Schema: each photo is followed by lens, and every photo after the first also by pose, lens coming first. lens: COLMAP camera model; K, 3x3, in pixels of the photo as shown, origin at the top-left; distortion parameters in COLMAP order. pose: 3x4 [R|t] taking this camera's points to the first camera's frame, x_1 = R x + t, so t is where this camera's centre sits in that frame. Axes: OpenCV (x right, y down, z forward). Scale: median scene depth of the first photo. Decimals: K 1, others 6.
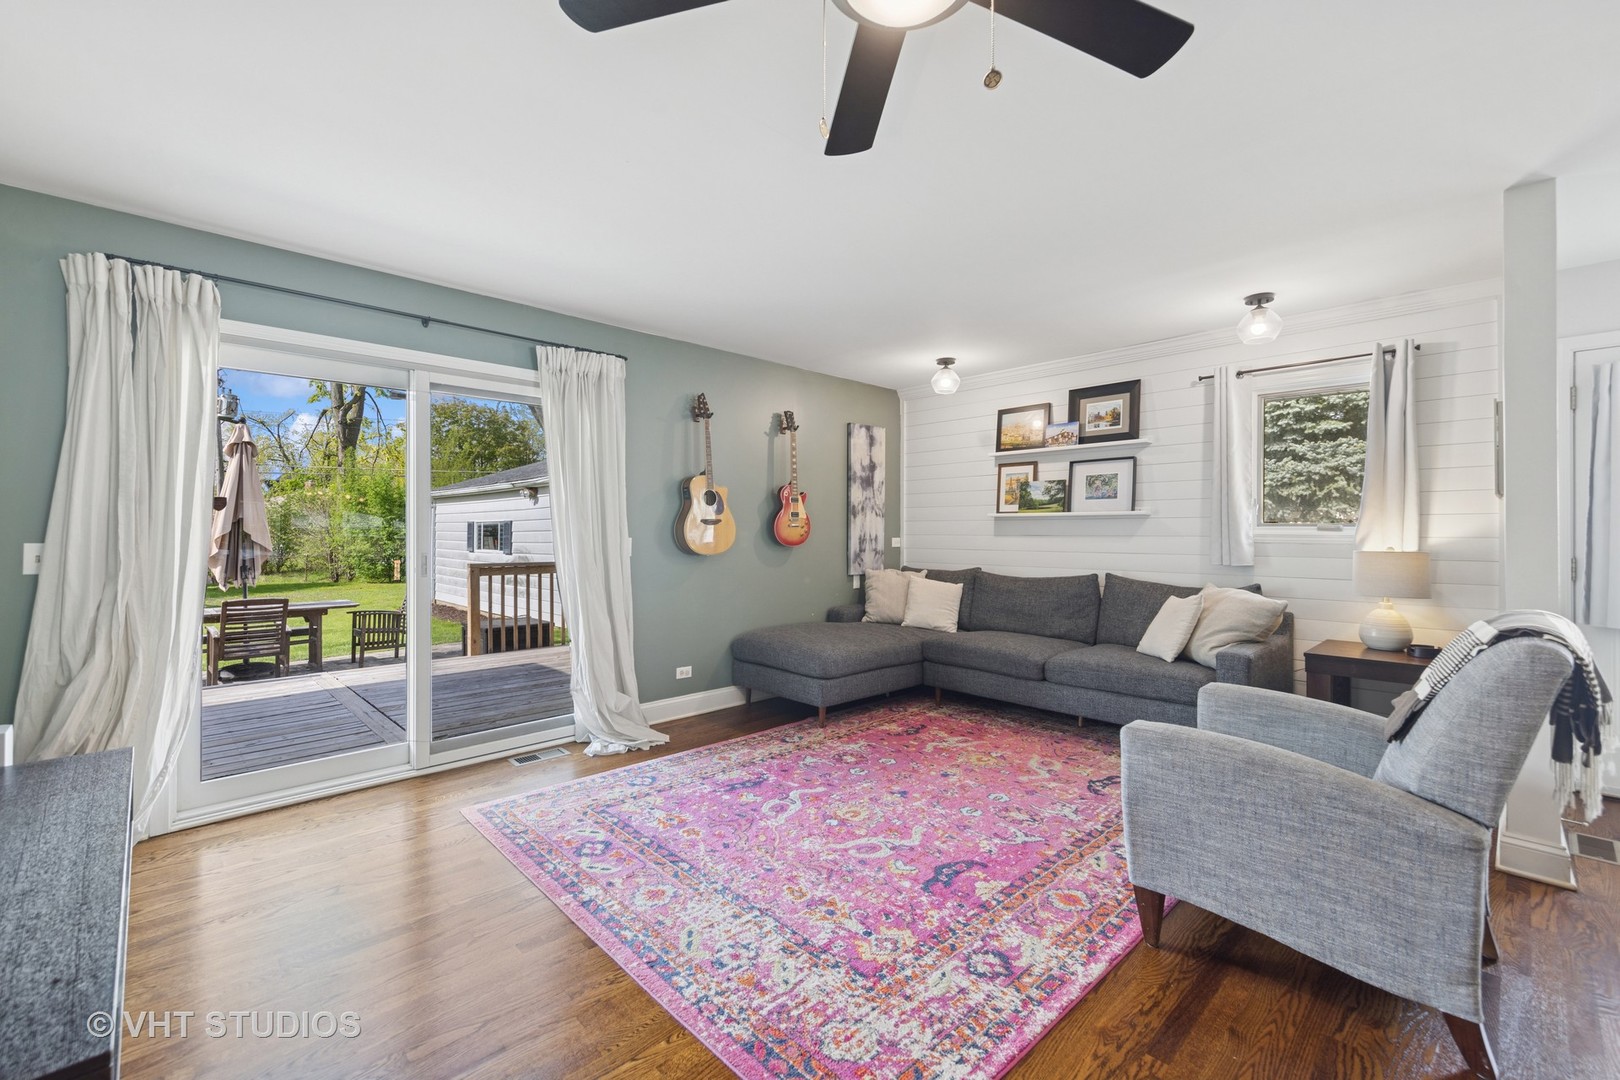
lens RADIAL K [[672.5, 0, 801.1], [0, 672.5, 534.8], [0, 0, 1]] dist [0.004148, -0.000013]
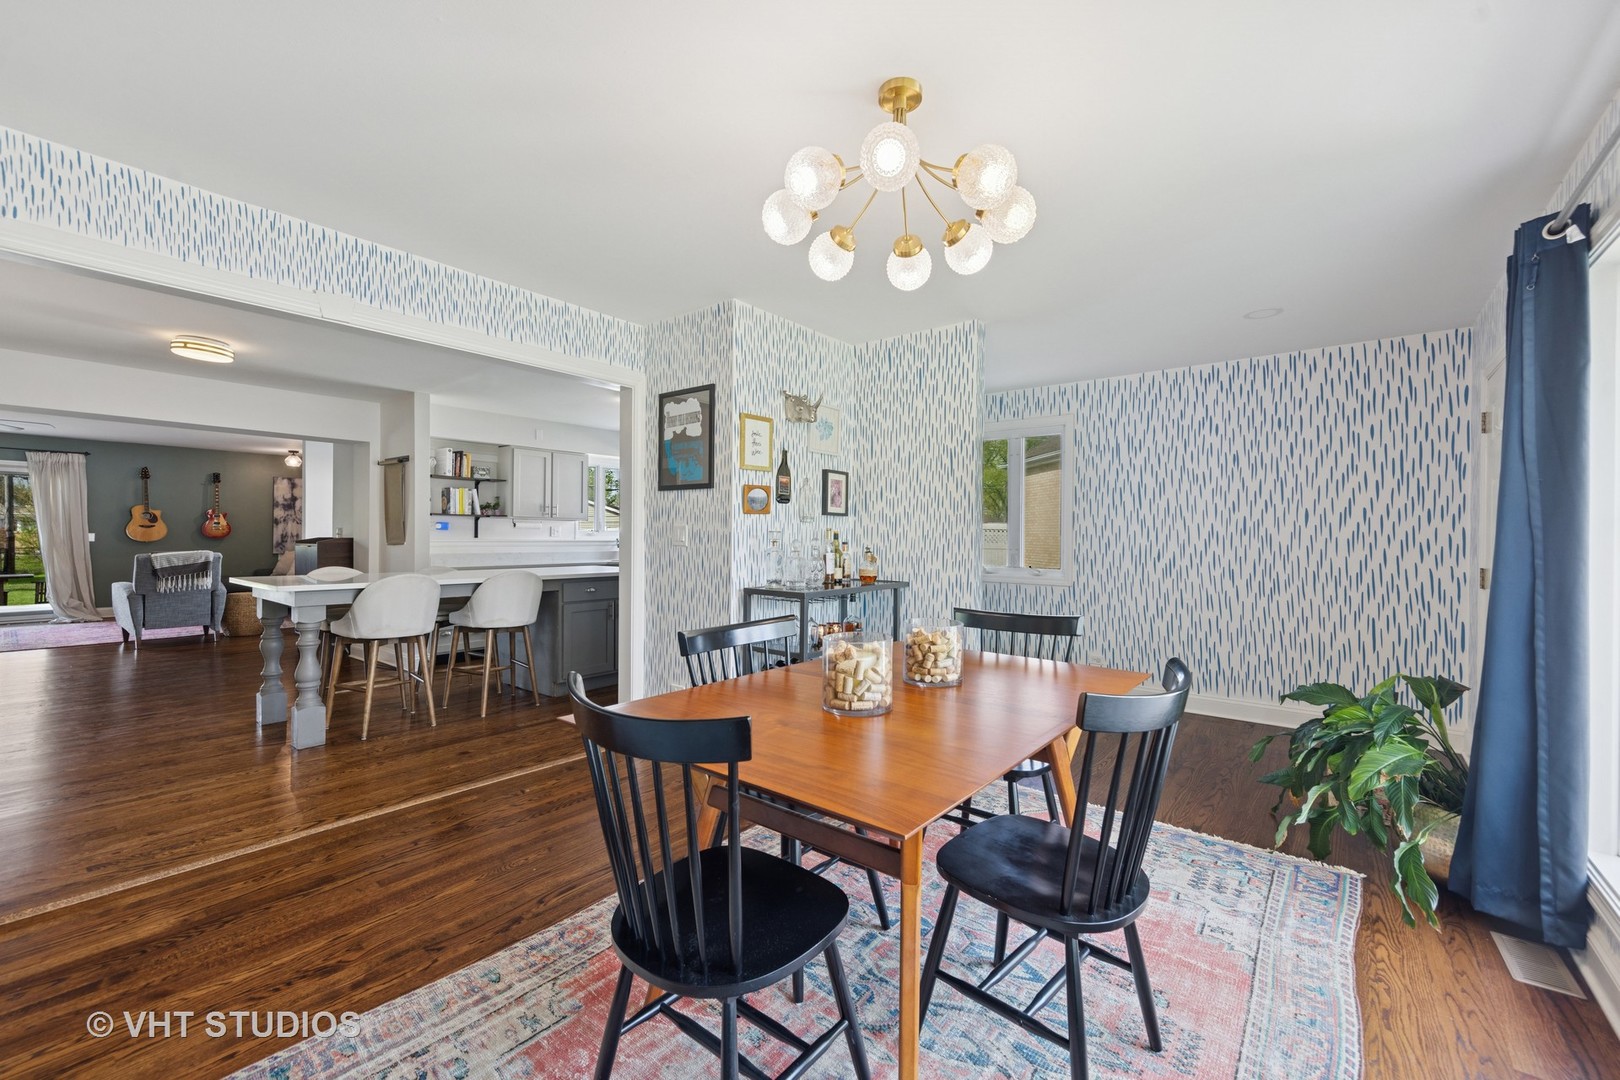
lens RADIAL K [[672.5, 0, 820.1], [0, 672.5, 534.9], [0, 0, 1]] dist [0.004148, -0.000013]
pose [[0.989030, 0.005529, 0.147608, 2.327825], [-0.004535, 0.999965, -0.007071, 0.018572], [-0.147642, 0.006324, 0.989021, -2.034512]]
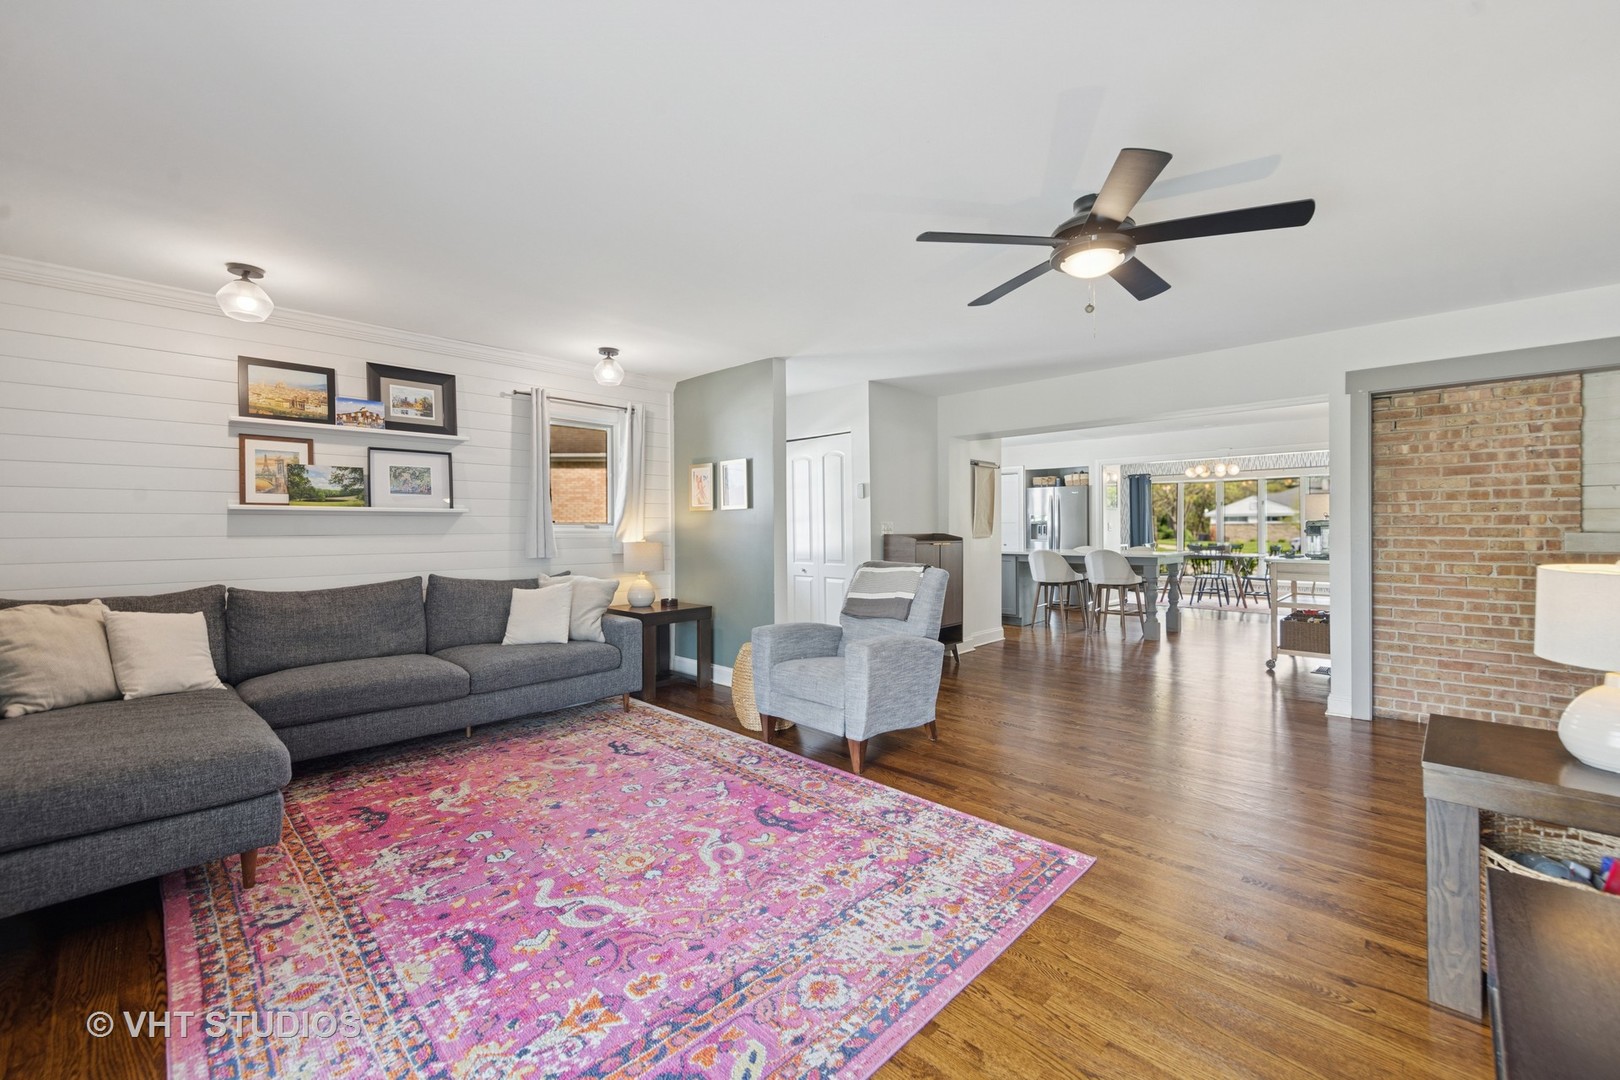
lens RADIAL K [[672.5, 0, 805.9], [0, 672.5, 531.6], [0, 0, 1]] dist [0.004148, -0.000013]
pose [[-0.043533, -0.006066, 0.999034, -0.697183], [0.009959, 0.999929, 0.006505, -0.004512], [-0.999002, 0.010233, -0.043469, 0.730990]]
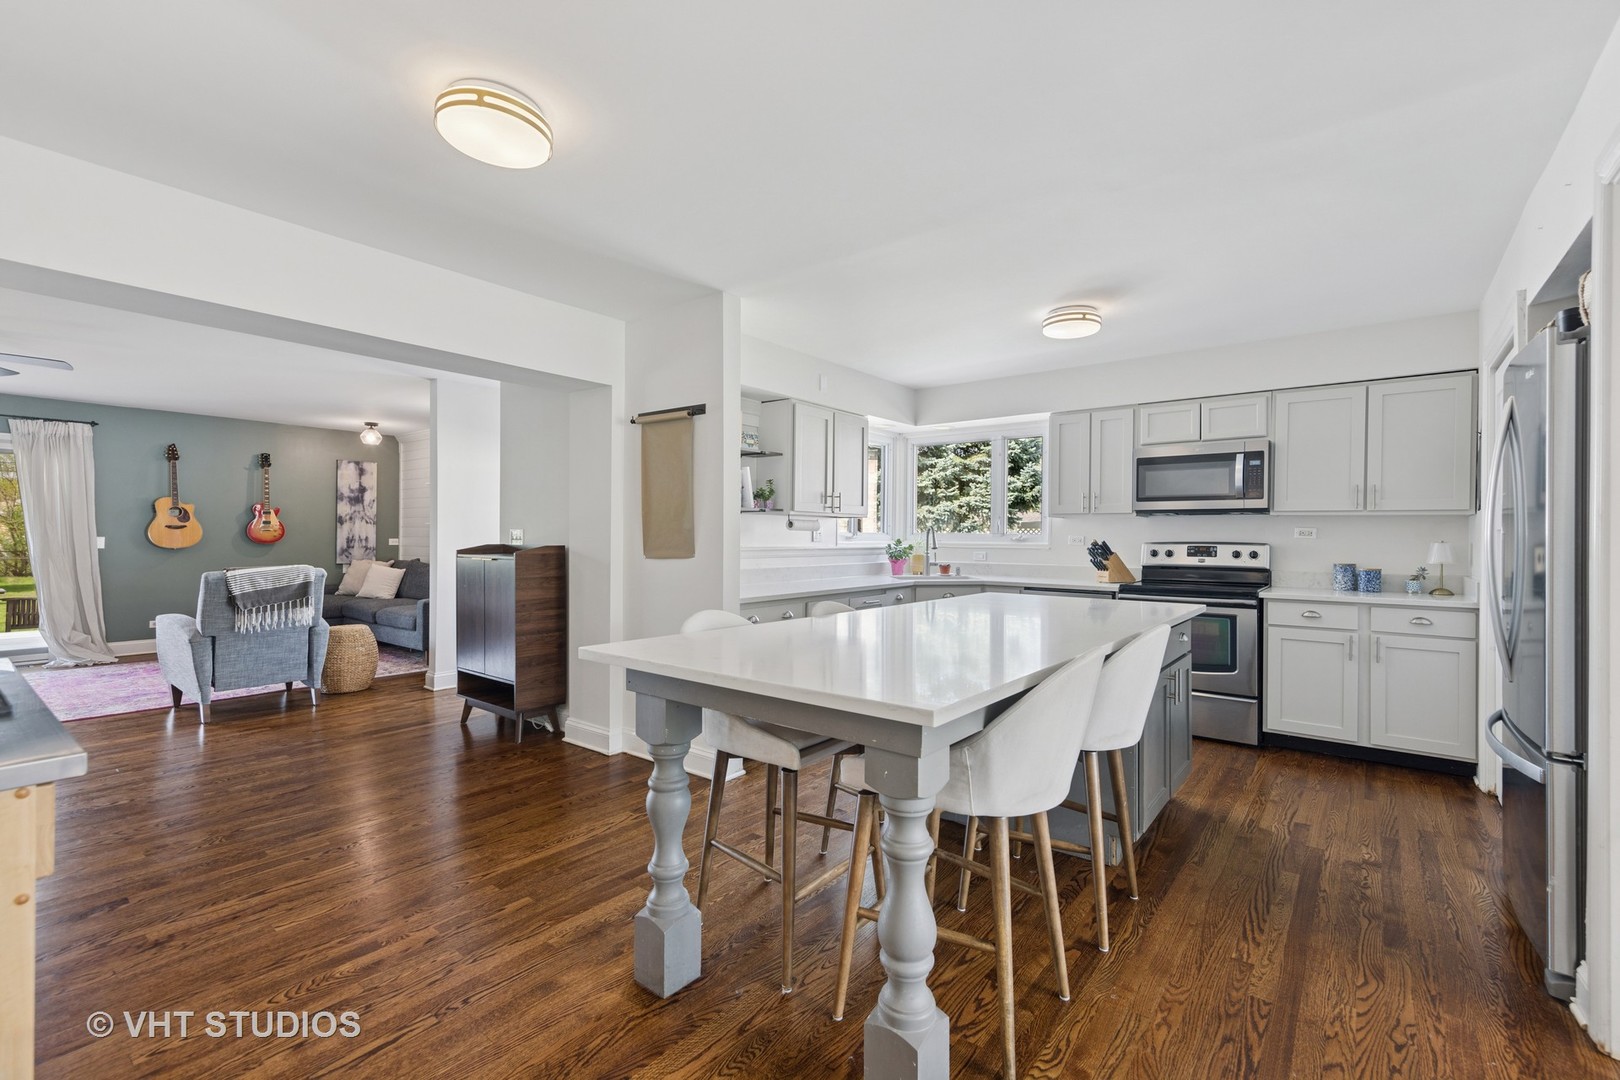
lens RADIAL K [[705.5, 0, 810.4], [0, 705.5, 536.9], [0, 0, 1]] dist [0.004852, 0.000059]
pose [[0.988485, 0.003938, 0.151266, 1.454875], [-0.003311, 0.999985, -0.004393, 0.007375], [-0.151281, 0.003841, 0.988483, -1.140431]]
